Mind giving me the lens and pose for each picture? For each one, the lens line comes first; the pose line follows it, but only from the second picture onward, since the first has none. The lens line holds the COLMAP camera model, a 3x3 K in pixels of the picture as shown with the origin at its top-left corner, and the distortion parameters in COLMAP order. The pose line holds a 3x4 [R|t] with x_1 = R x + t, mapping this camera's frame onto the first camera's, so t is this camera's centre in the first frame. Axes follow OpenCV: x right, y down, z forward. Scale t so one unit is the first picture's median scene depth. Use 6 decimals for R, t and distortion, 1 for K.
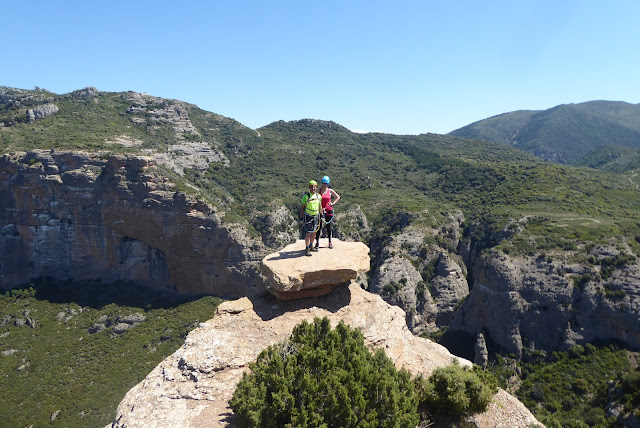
lens RADIAL K [[468.3, 0, 327.9], [0, 468.3, 212.5], [0, 0, 1]] dist [0.000947, 0.008499]
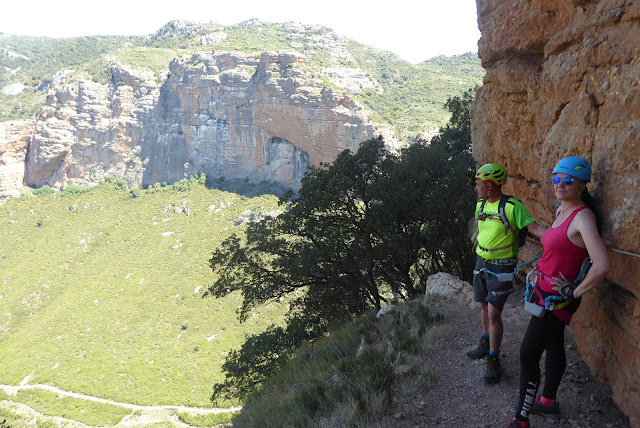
lens RADIAL K [[468.3, 0, 327.9], [0, 468.3, 212.5], [0, 0, 1]] dist [0.000947, 0.008499]
pose [[0.945912, 0.075734, -0.315459, 0.002291], [-0.061414, 0.996590, 0.055105, 0.147906], [0.318557, -0.032751, 0.947338, 0.092745]]
